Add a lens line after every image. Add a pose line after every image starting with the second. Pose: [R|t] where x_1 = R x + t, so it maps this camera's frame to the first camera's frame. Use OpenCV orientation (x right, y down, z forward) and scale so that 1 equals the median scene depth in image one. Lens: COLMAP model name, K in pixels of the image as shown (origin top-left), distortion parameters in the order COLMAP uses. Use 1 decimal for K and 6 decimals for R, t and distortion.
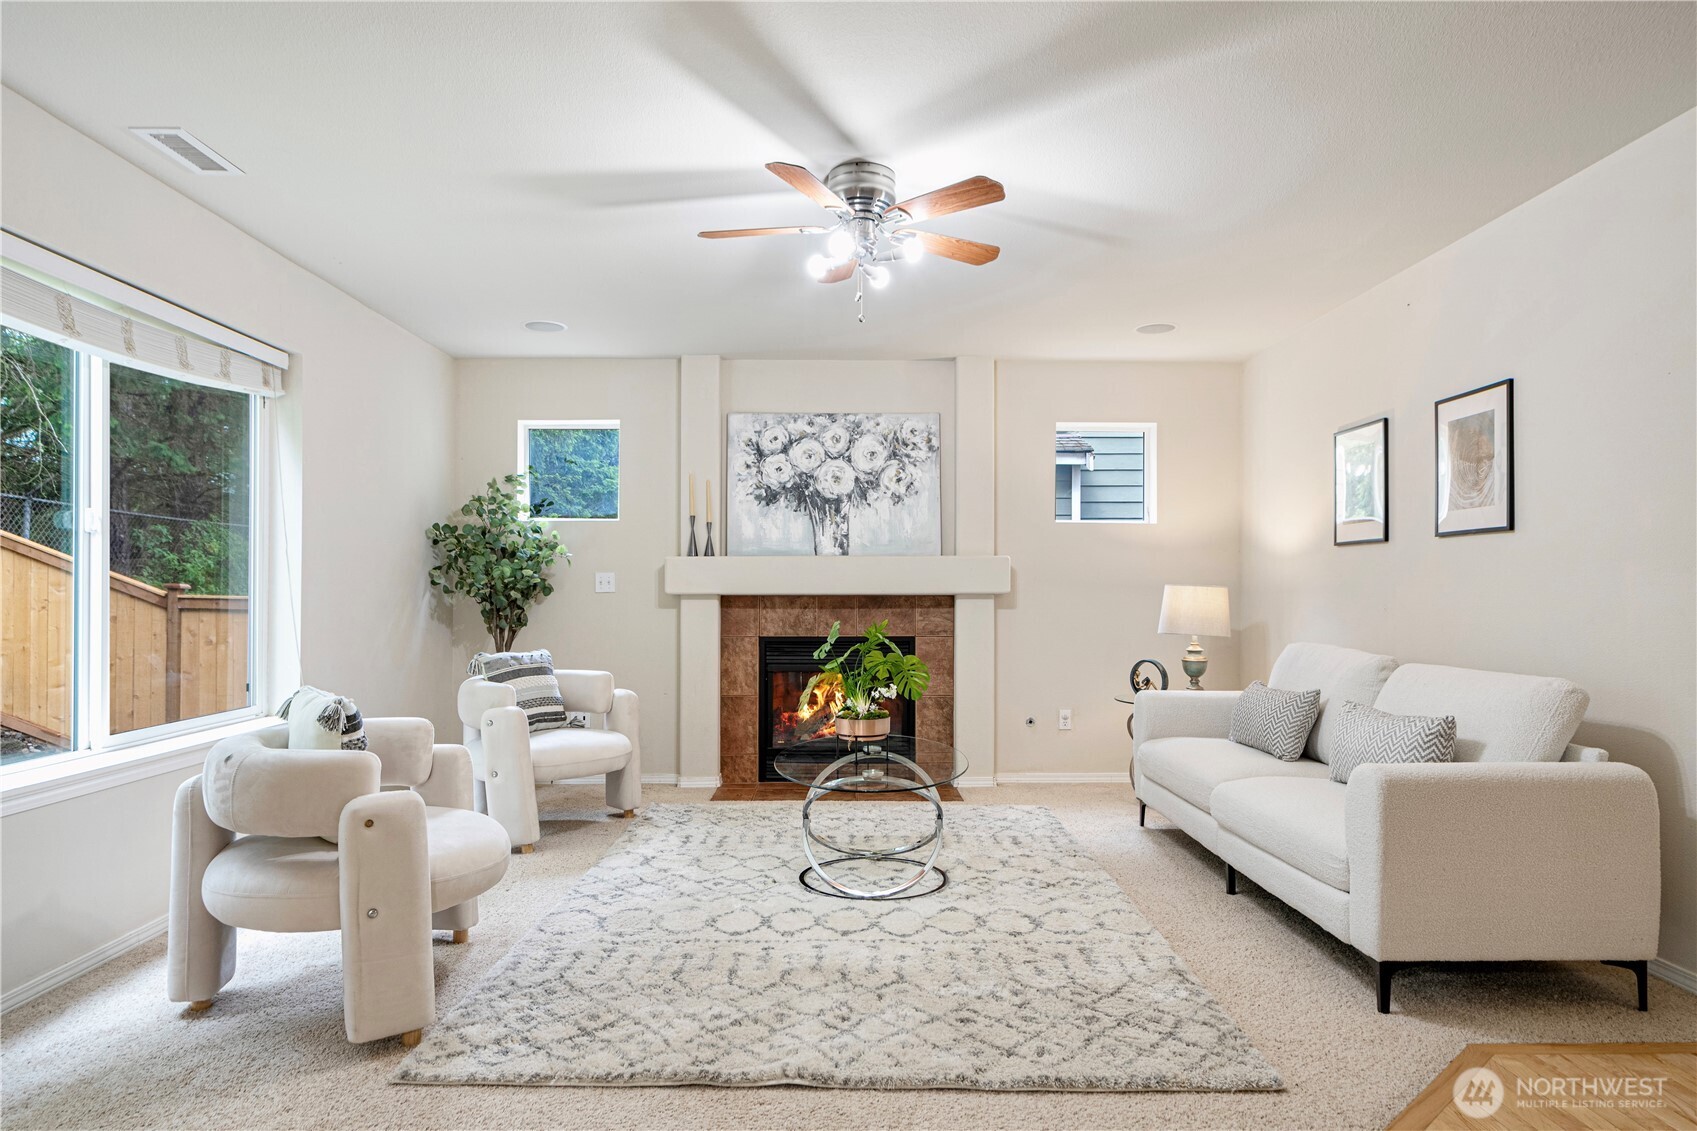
lens RADIAL K [[979.7, 0, 847.7], [0, 979.7, 570.0], [0, 0, 1]] dist [0.007584, 0.002624]
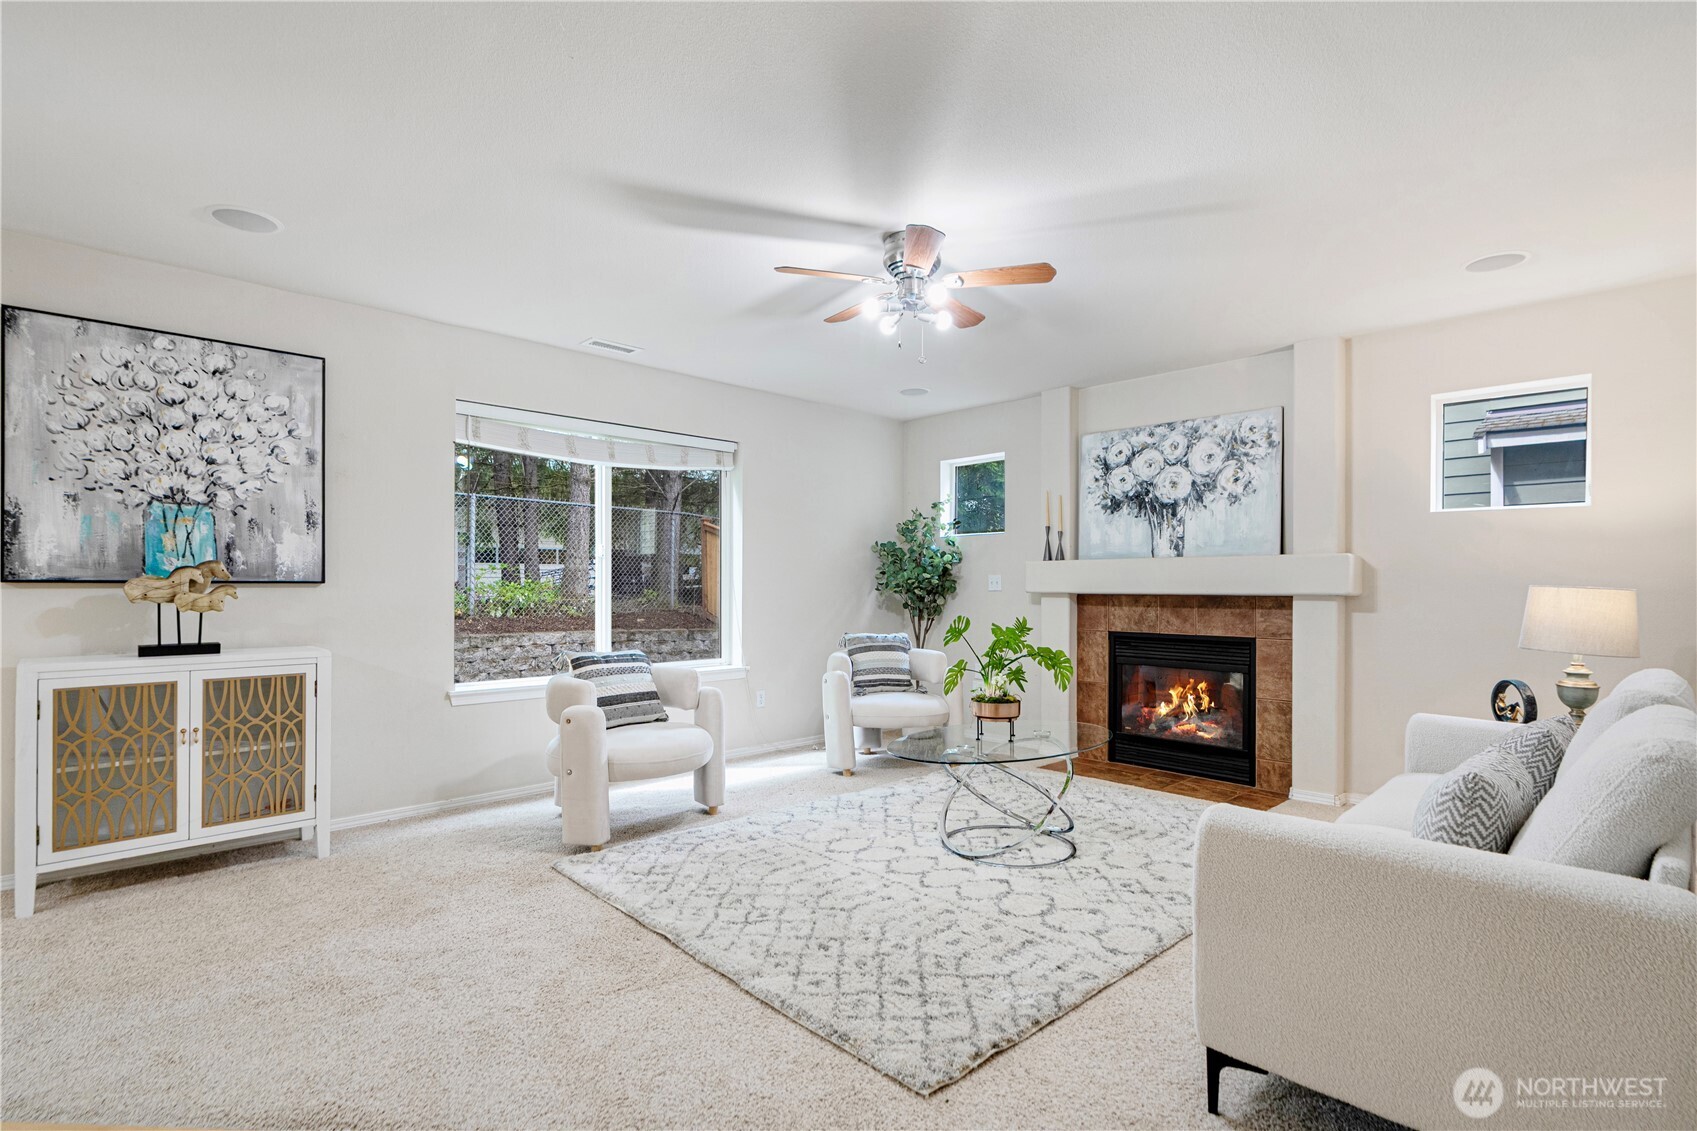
lens RADIAL K [[812.6, 0, 848.3], [0, 812.6, 577.1], [0, 0, 1]] dist [0.007139, 0.000238]
pose [[0.694240, -0.005293, -0.719724, 0.374349], [0.010502, 0.999941, 0.002776, 0.000486], [0.719667, -0.009485, 0.694254, 0.142991]]
